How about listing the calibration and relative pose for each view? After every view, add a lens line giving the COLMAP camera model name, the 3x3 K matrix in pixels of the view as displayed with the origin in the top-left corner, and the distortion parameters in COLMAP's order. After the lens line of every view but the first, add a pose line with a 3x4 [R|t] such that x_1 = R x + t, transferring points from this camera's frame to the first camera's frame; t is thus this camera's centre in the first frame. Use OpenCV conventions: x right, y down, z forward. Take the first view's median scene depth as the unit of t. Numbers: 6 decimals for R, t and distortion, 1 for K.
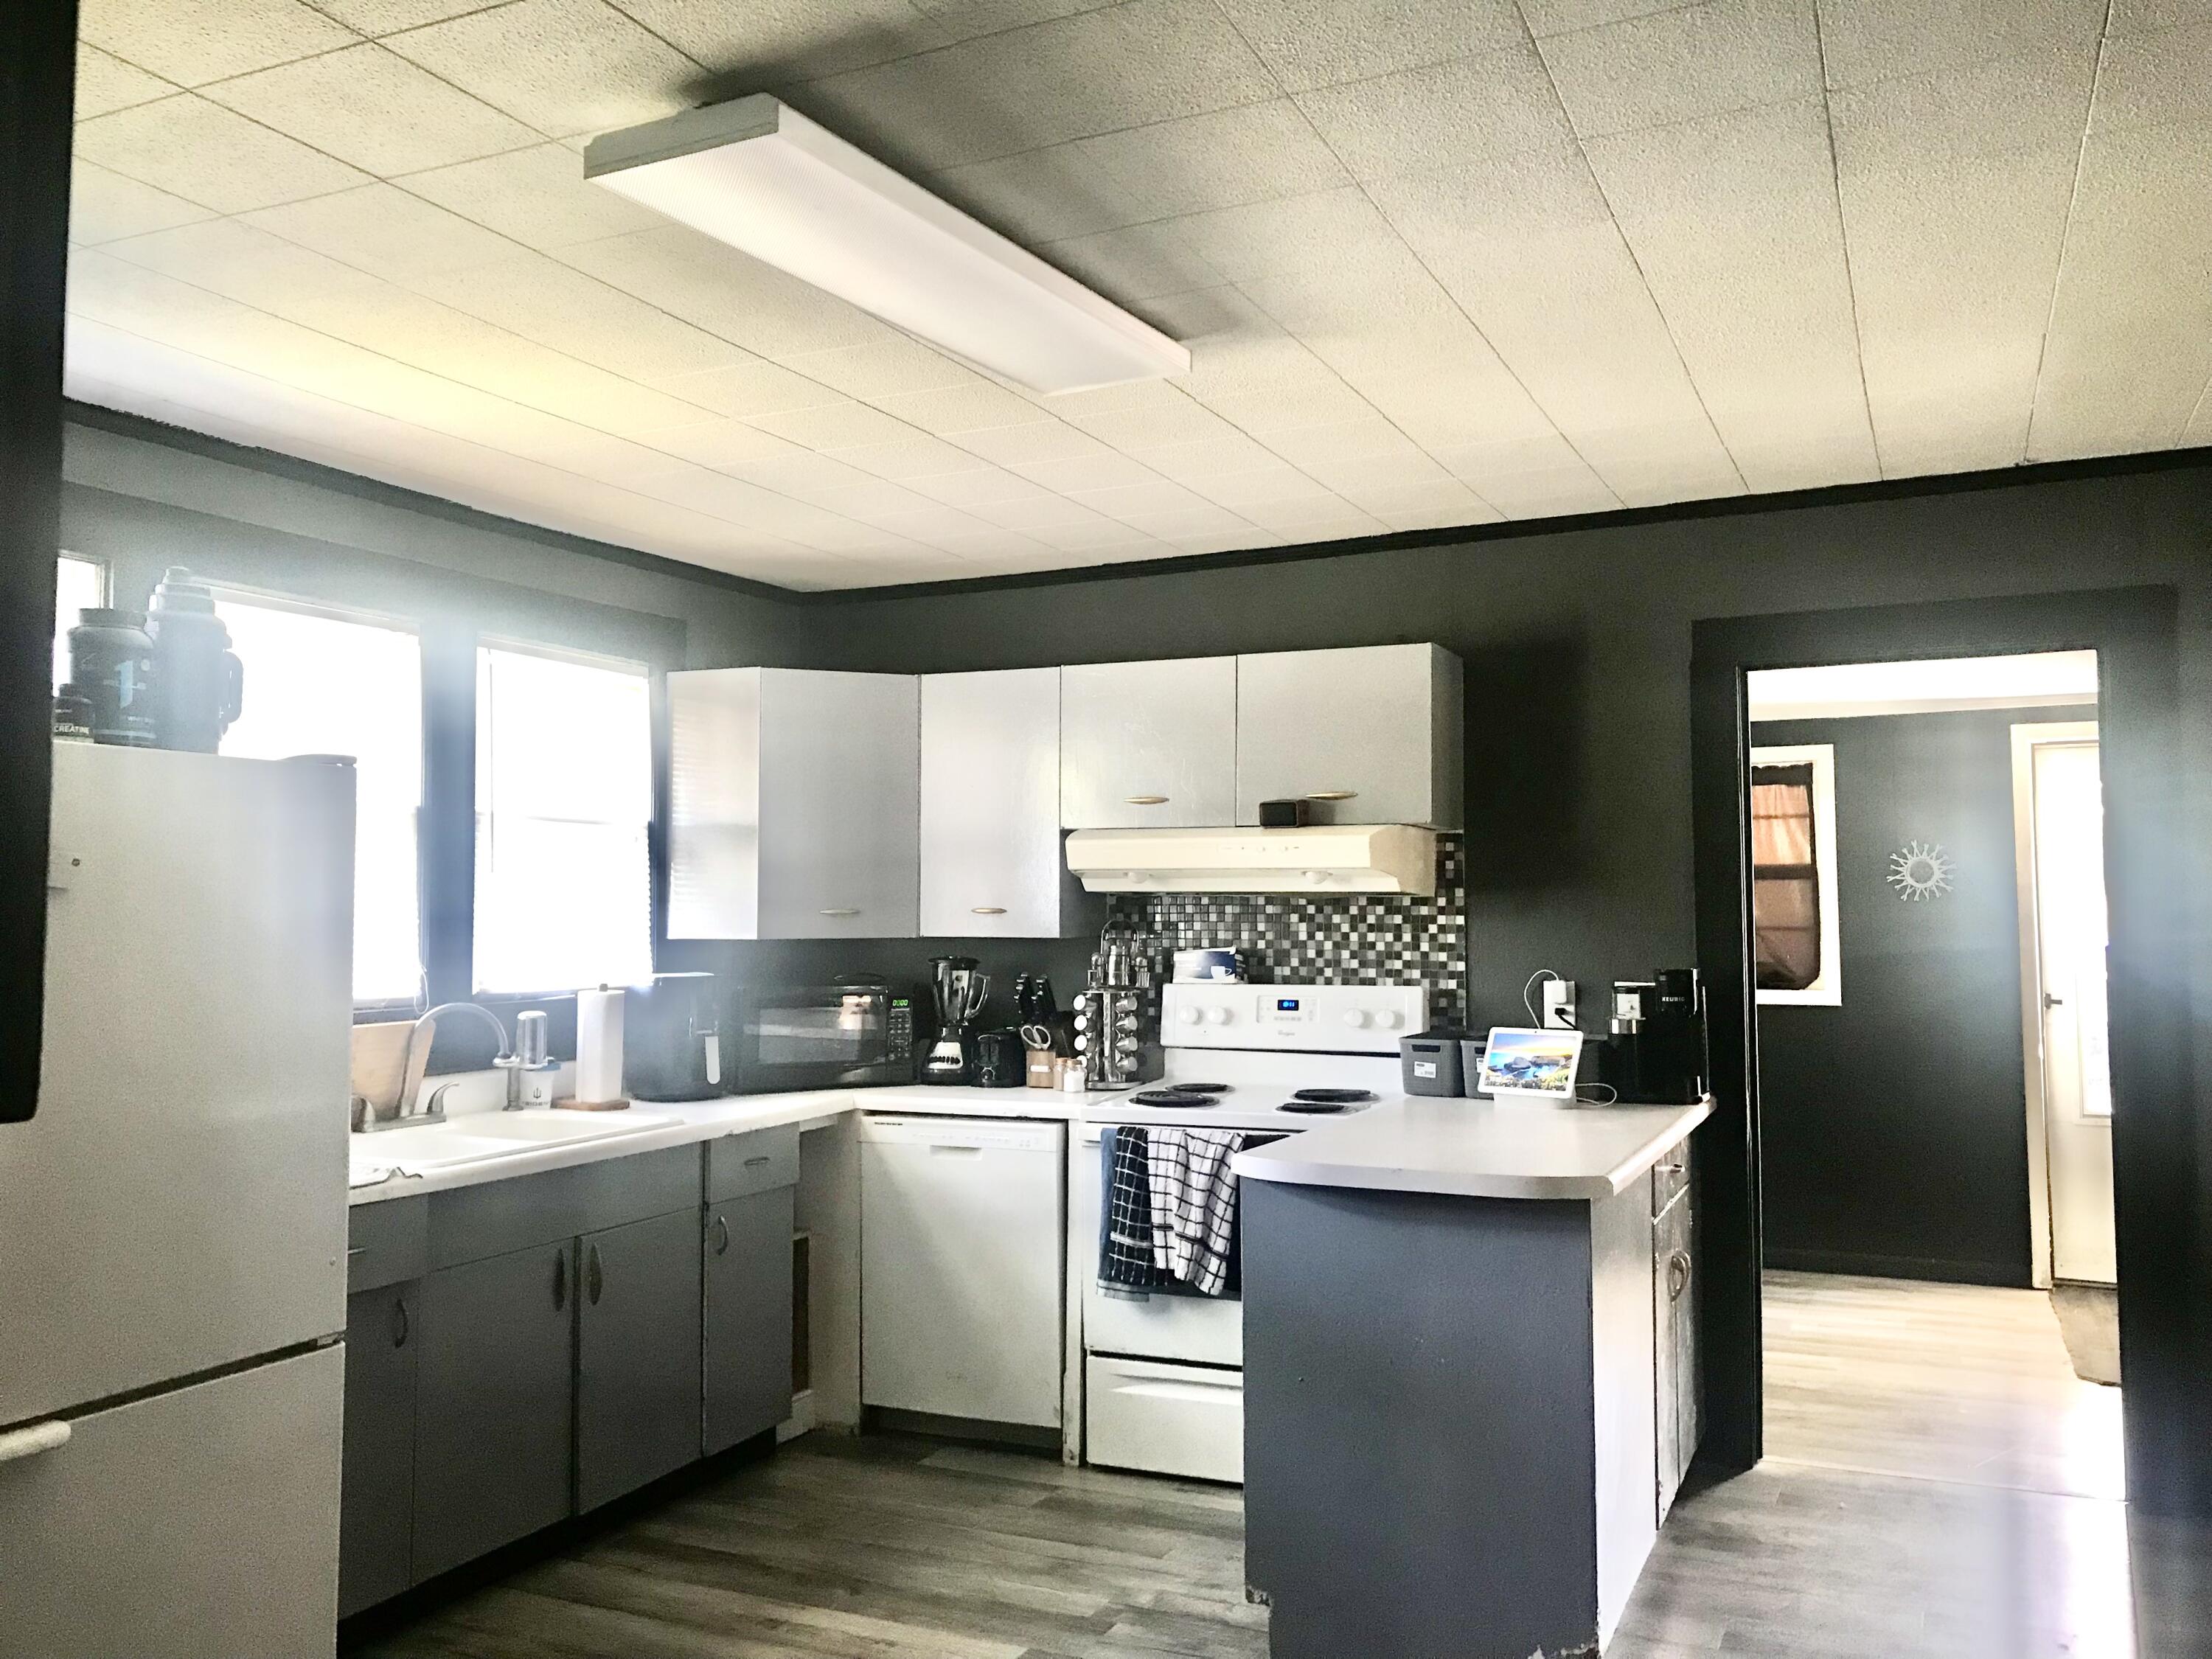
lens RADIAL K [[1800.4, 0, 1107.7], [0, 1800.4, 786.7], [0, 0, 1]] dist [-0.001172, -0.006027]
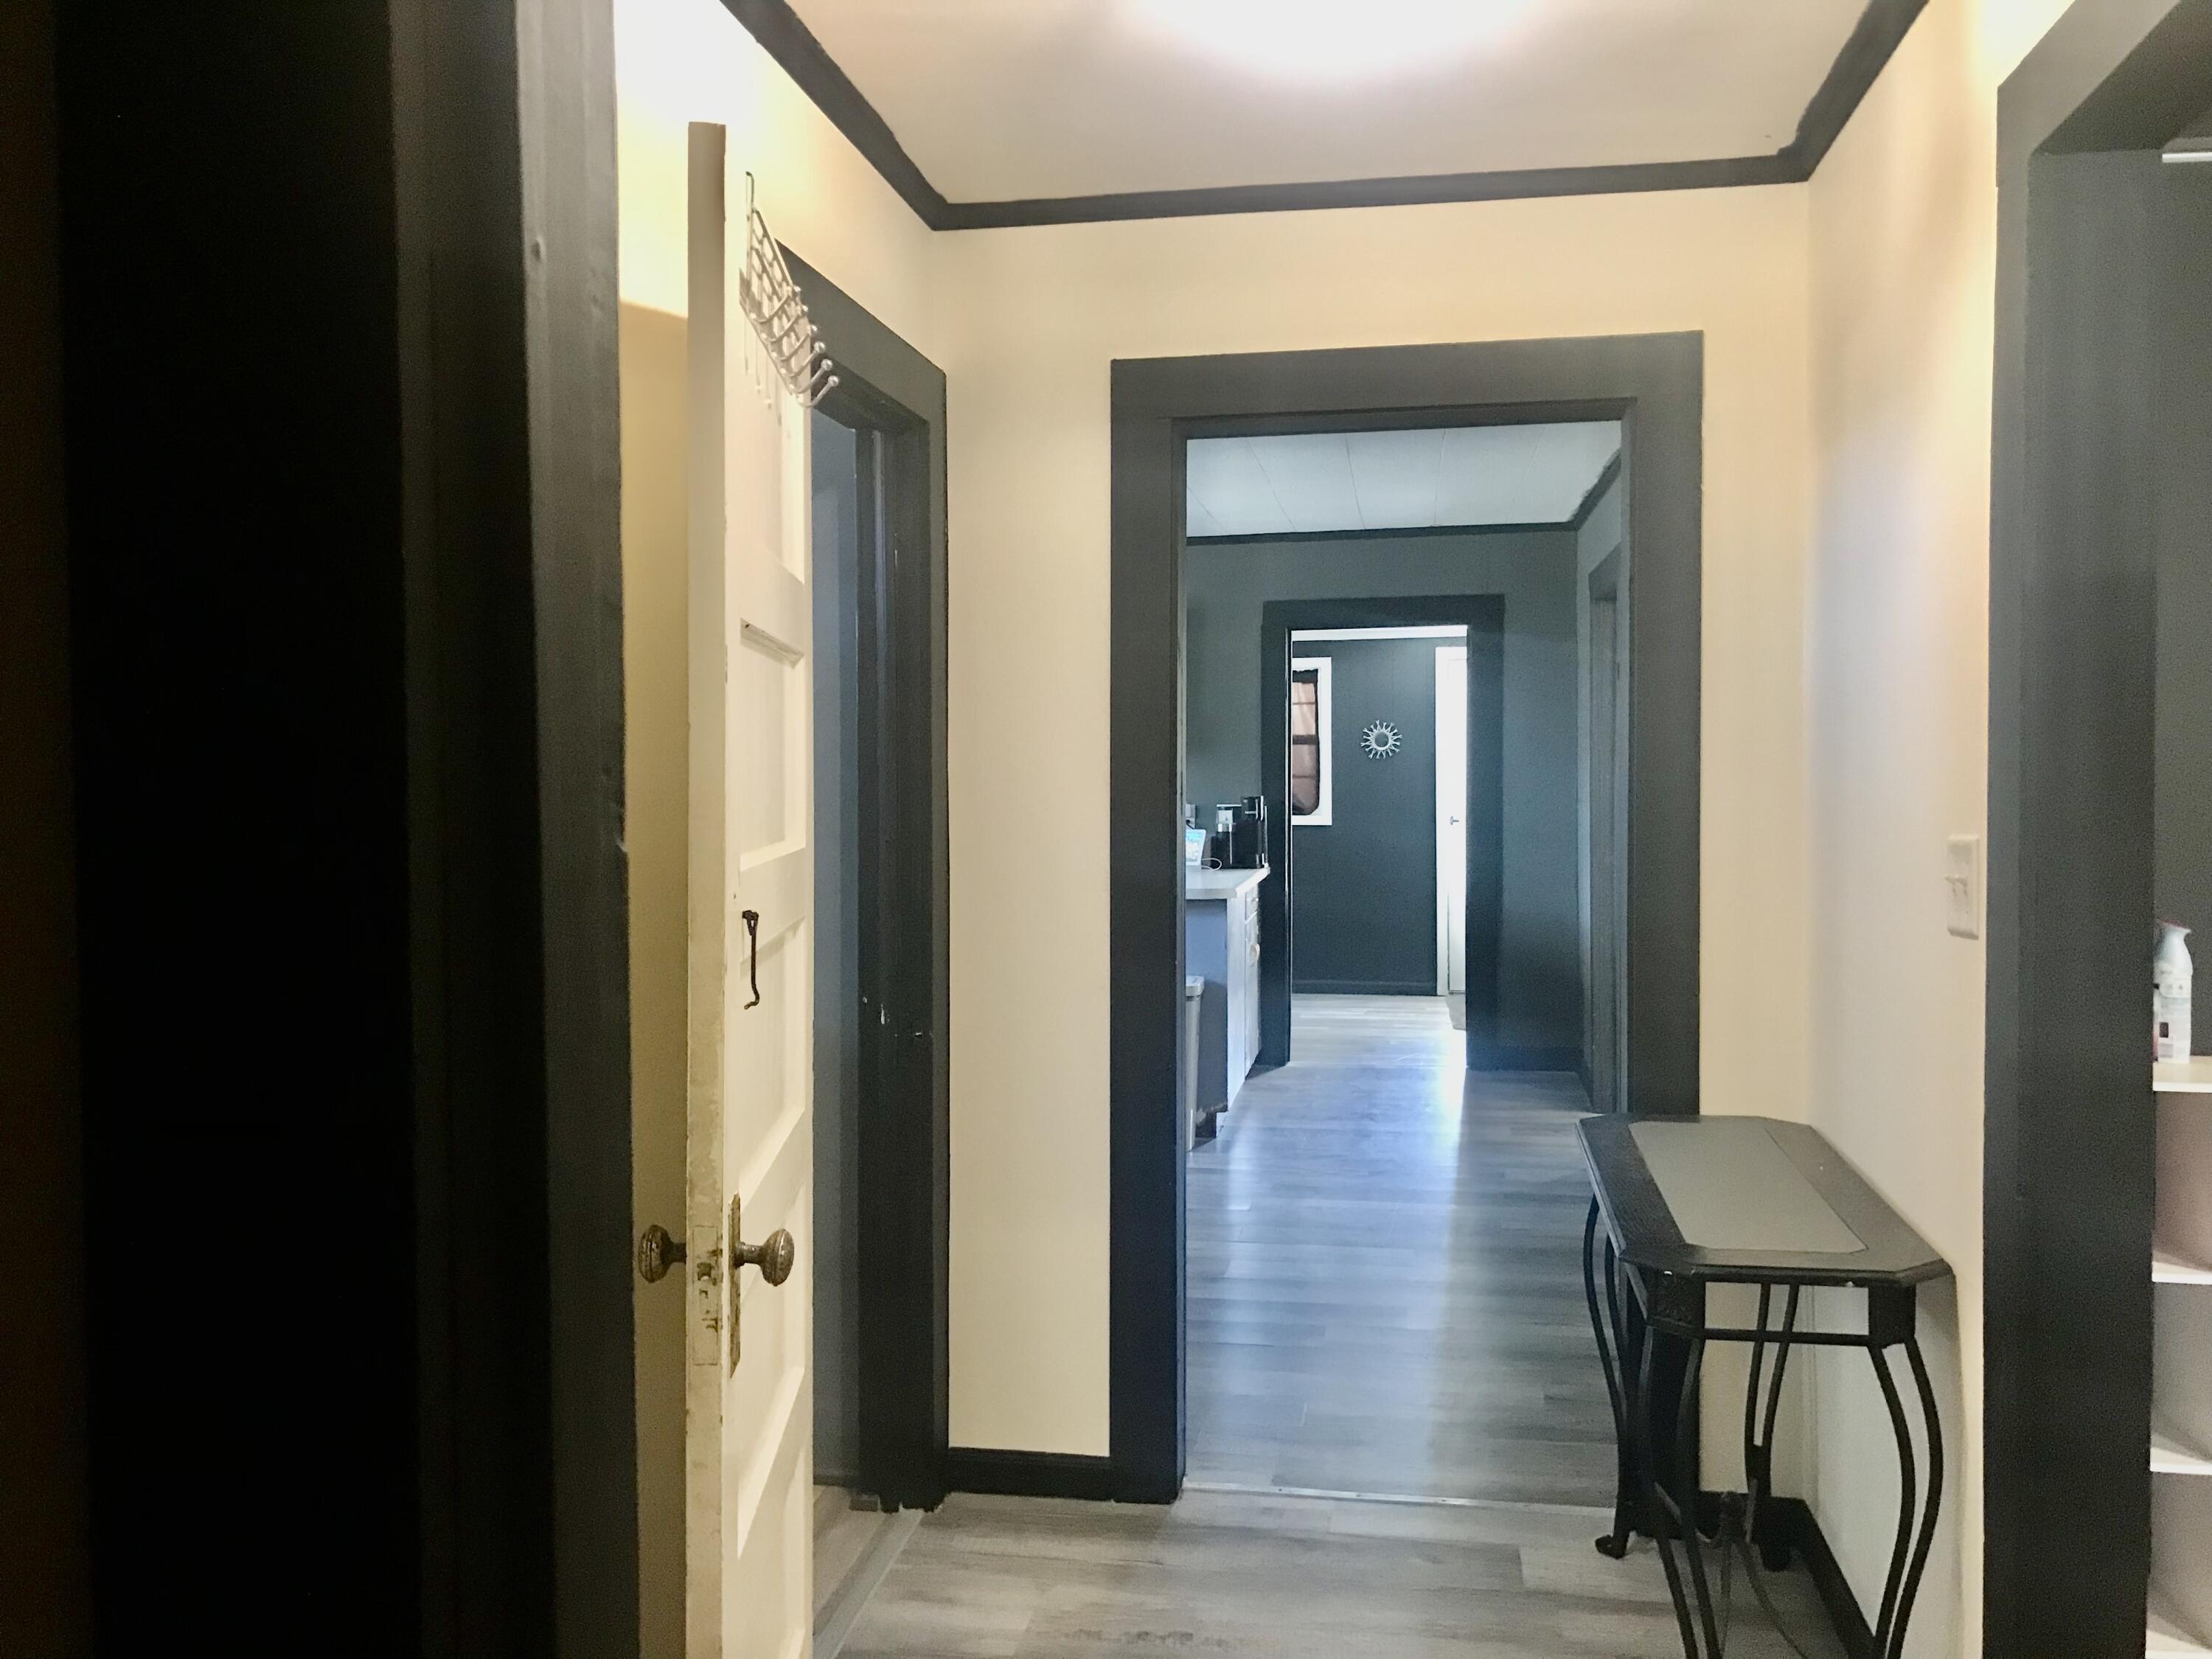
lens RADIAL K [[1800.4, 0, 1107.7], [0, 1800.4, 786.7], [0, 0, 1]] dist [-0.001172, -0.006027]
pose [[0.964656, -0.006128, 0.263442, -0.260905], [-0.014918, 0.996856, 0.077812, -0.041449], [-0.263090, -0.078991, 0.961532, -0.611436]]
